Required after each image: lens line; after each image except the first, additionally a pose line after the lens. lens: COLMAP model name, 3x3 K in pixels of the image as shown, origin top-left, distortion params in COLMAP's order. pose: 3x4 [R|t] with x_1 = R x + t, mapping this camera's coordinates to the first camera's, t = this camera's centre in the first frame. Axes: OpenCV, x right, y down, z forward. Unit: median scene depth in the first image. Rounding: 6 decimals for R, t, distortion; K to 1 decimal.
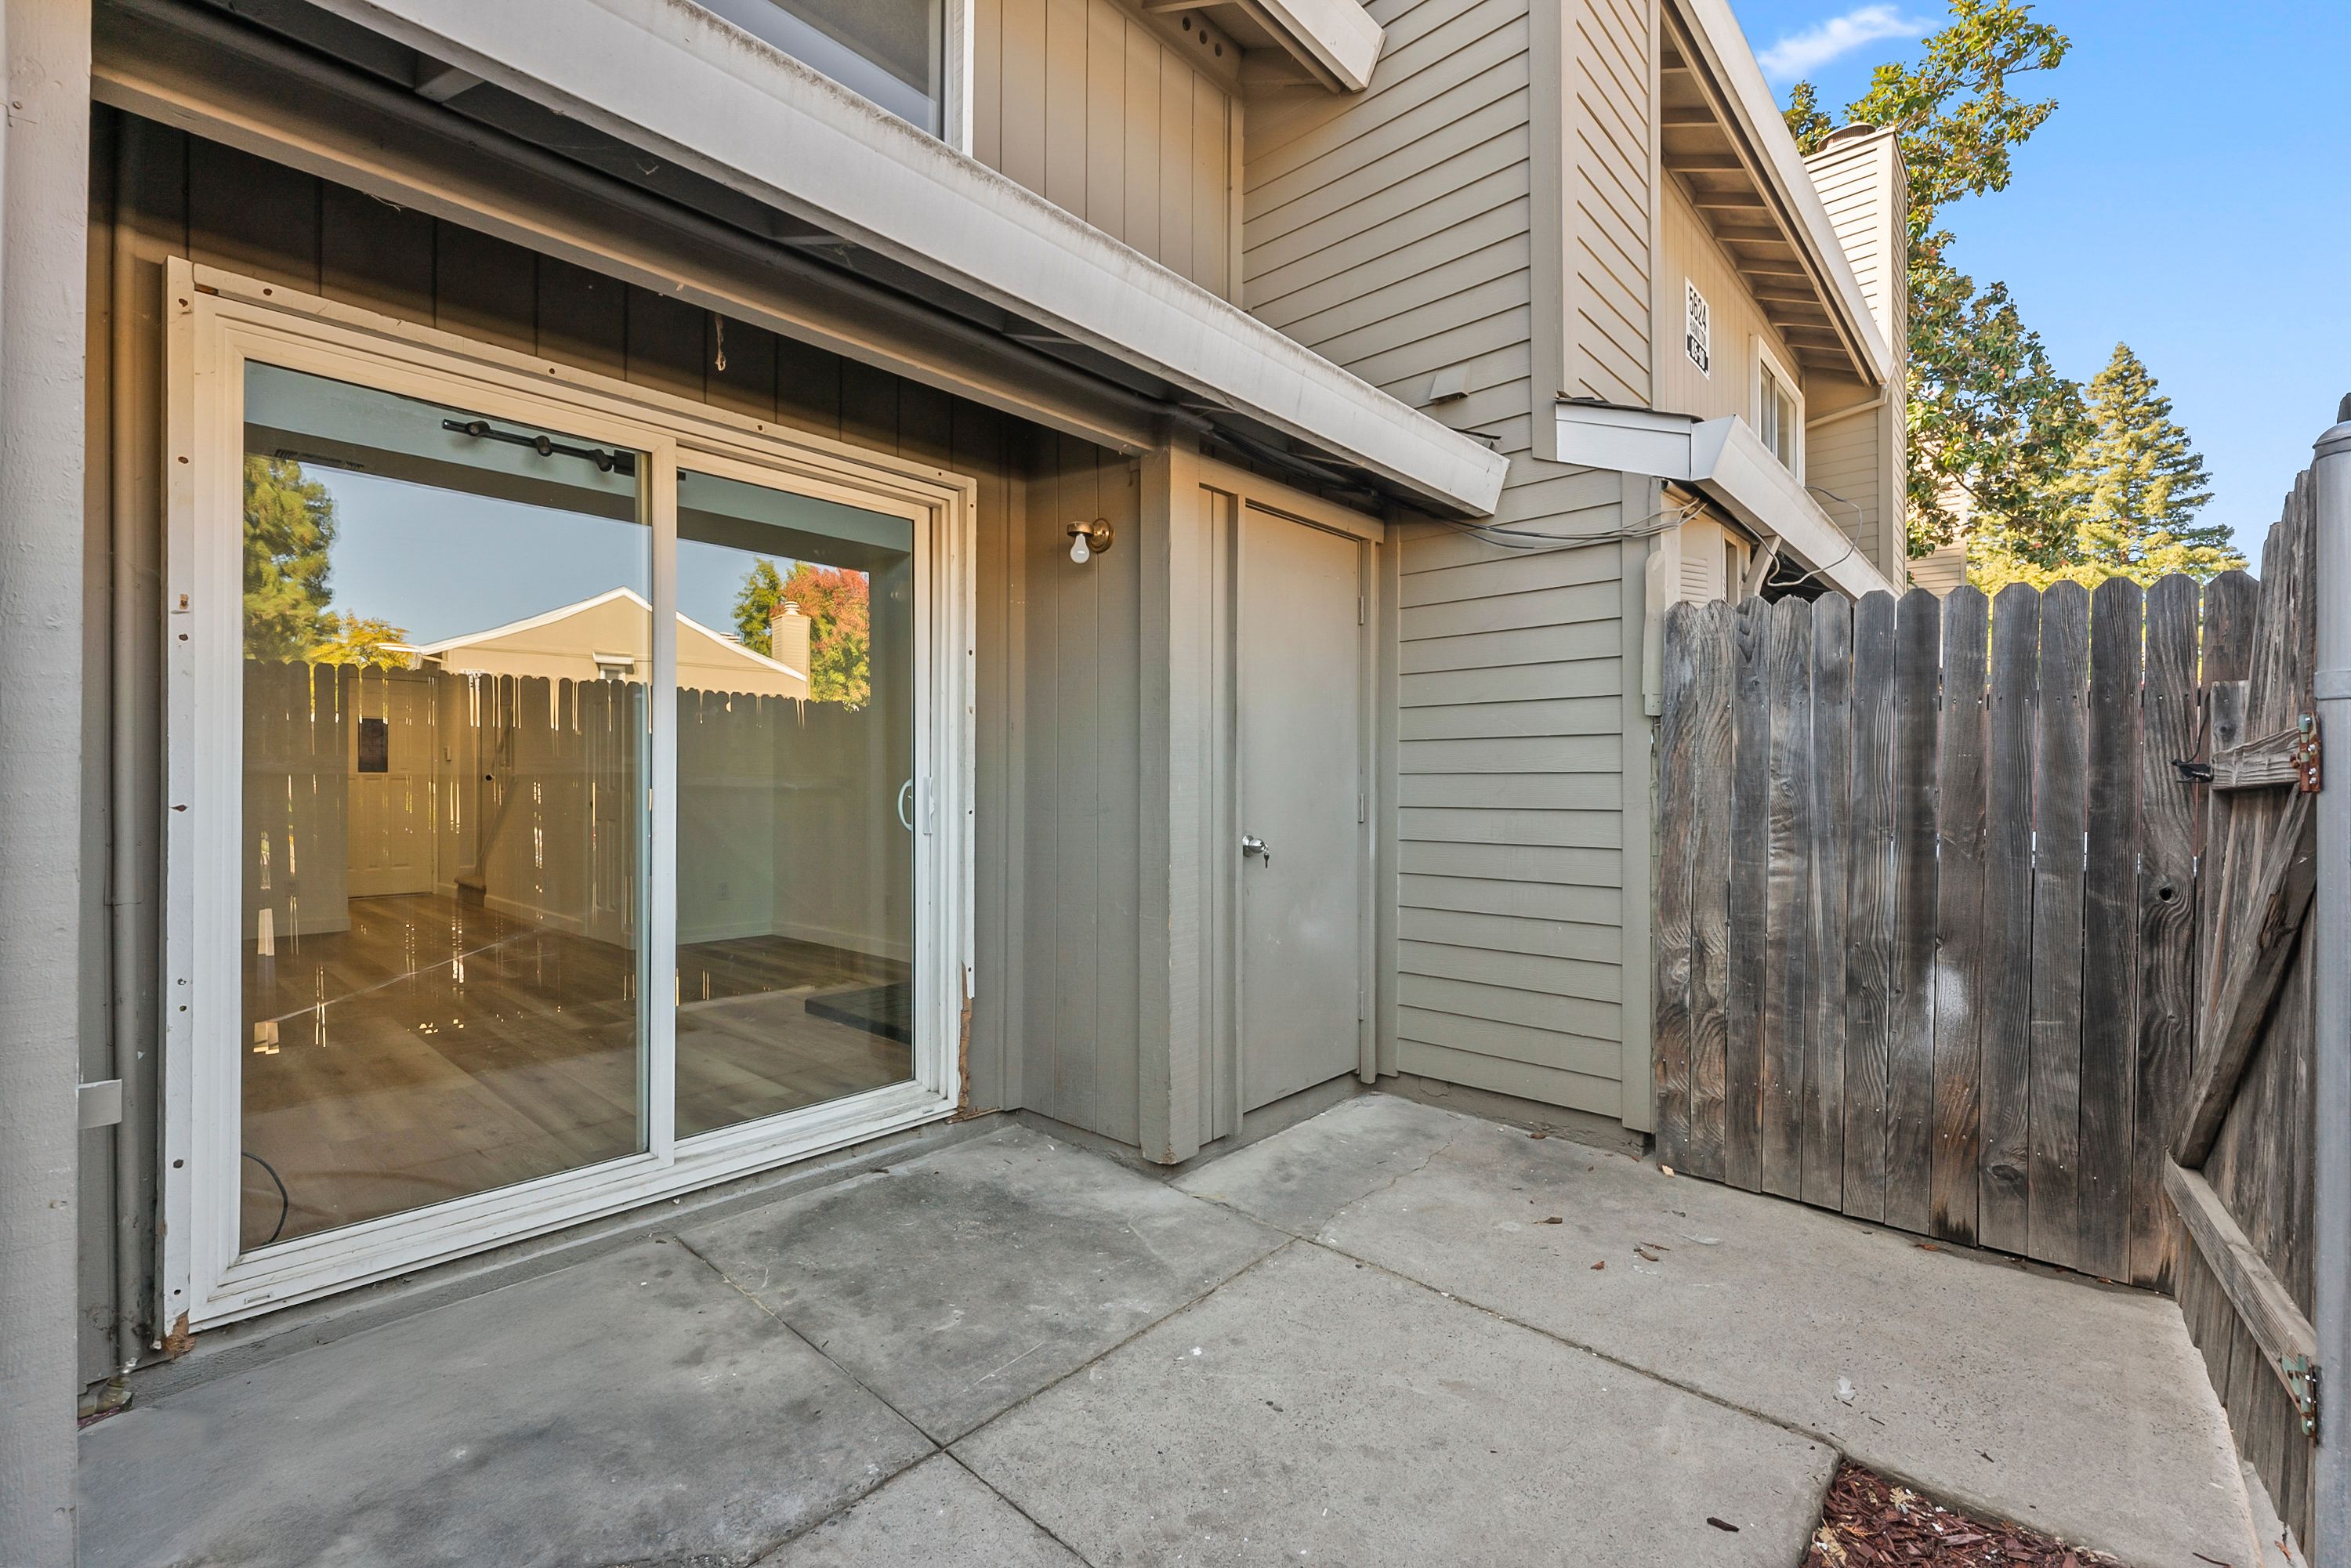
lens RADIAL K [[991.2, 0, 1171.5], [0, 991.2, 783.8], [0, 0, 1]] dist [-0.011978, -0.000049]
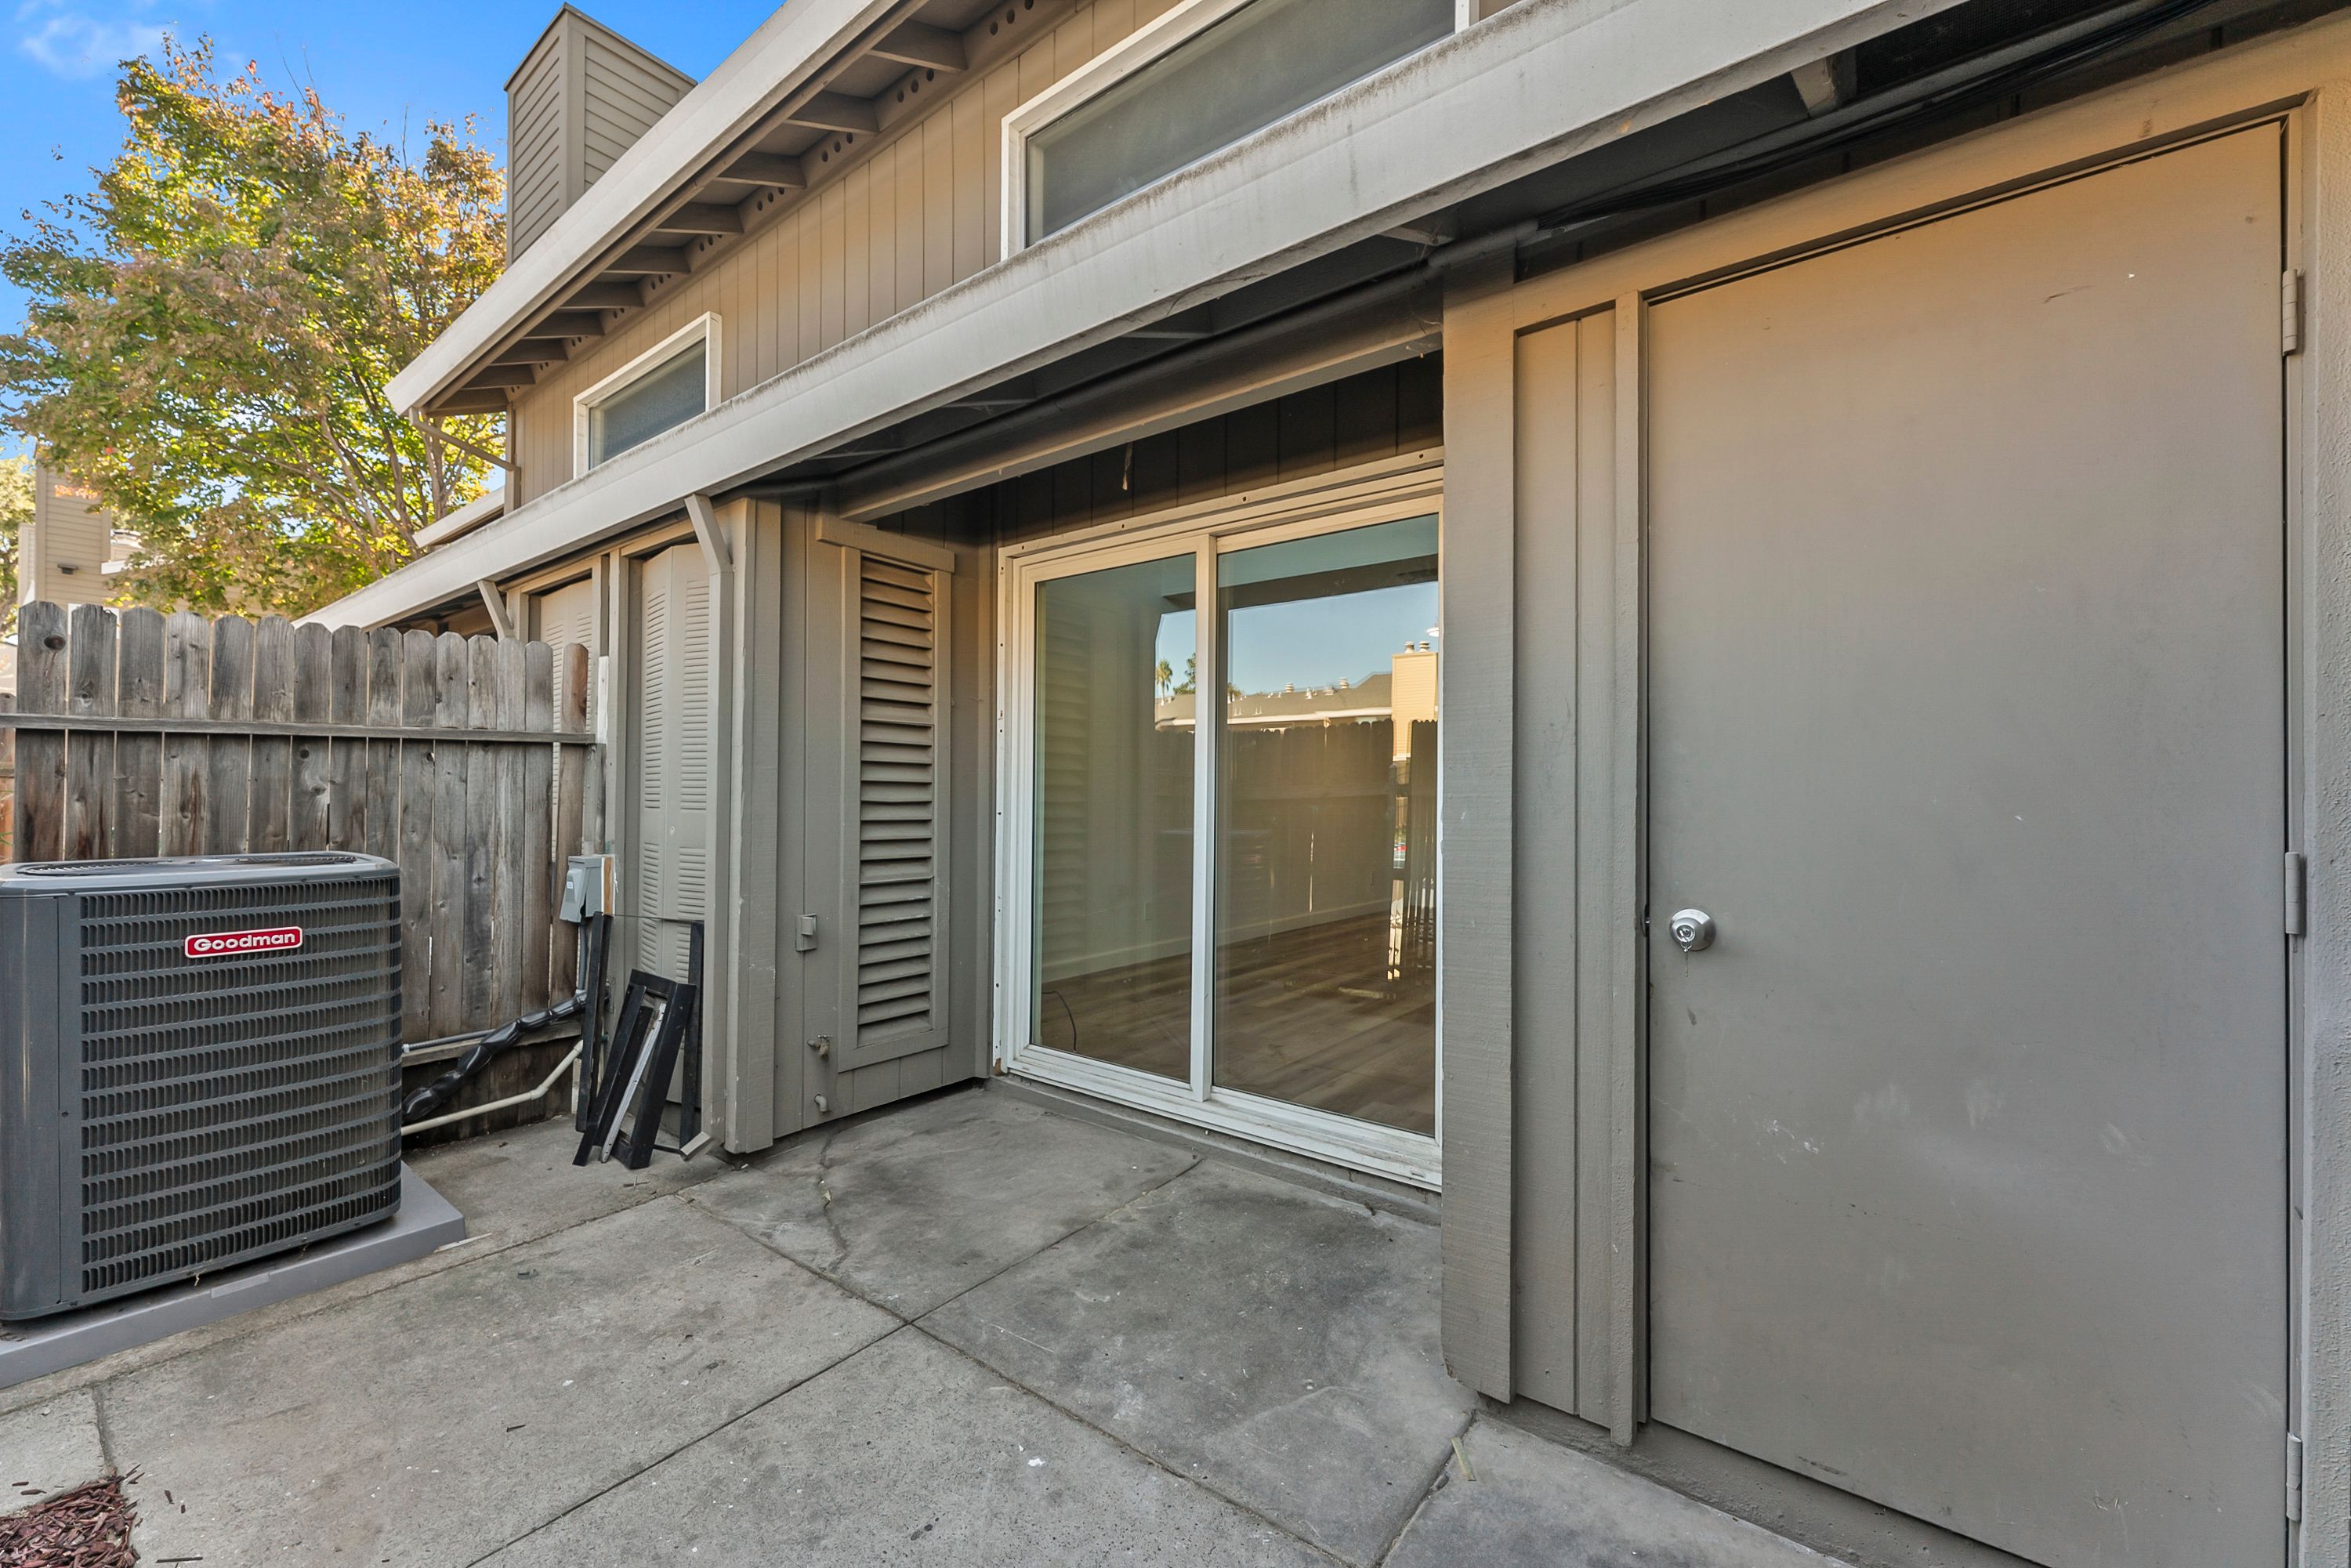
lens RADIAL K [[940.9, 0, 1169.8], [0, 940.9, 791.9], [0, 0, 1]] dist [0.003019, -0.000382]
pose [[0.075534, -0.004580, -0.997133, 0.731787], [-0.008075, 0.999954, -0.005205, -0.008040], [0.997111, 0.008445, 0.075494, 0.892473]]
